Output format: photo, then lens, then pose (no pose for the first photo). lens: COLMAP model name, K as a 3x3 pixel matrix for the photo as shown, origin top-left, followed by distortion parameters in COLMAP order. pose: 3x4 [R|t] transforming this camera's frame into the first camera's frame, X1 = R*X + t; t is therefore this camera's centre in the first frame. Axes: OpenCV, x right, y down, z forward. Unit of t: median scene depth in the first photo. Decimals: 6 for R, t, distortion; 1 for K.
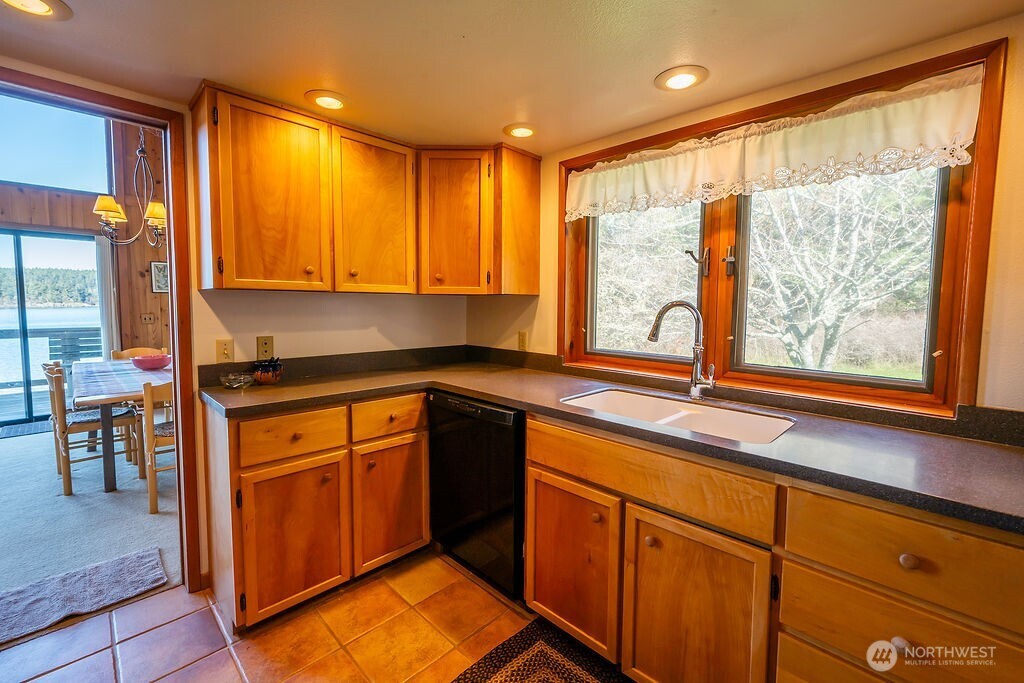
lens RADIAL K [[436.4, 0, 512.6], [0, 436.4, 332.4], [0, 0, 1]] dist [-0.000130, -0.000149]
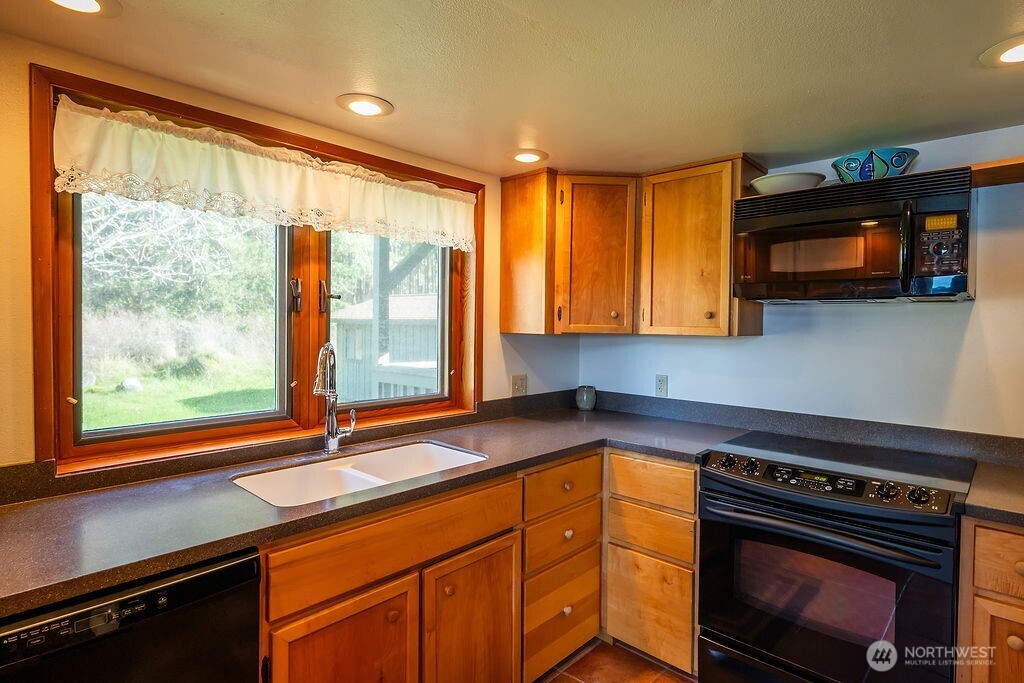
lens RADIAL K [[534.8, 0, 512.0], [0, 534.8, 341.5], [0, 0, 1]] dist [-0.000885, 0.000138]
pose [[-0.025629, -0.043795, 0.998712, -0.683104], [0.060812, 0.997121, 0.045285, -0.102192], [-0.997820, 0.061895, -0.022892, 0.667975]]
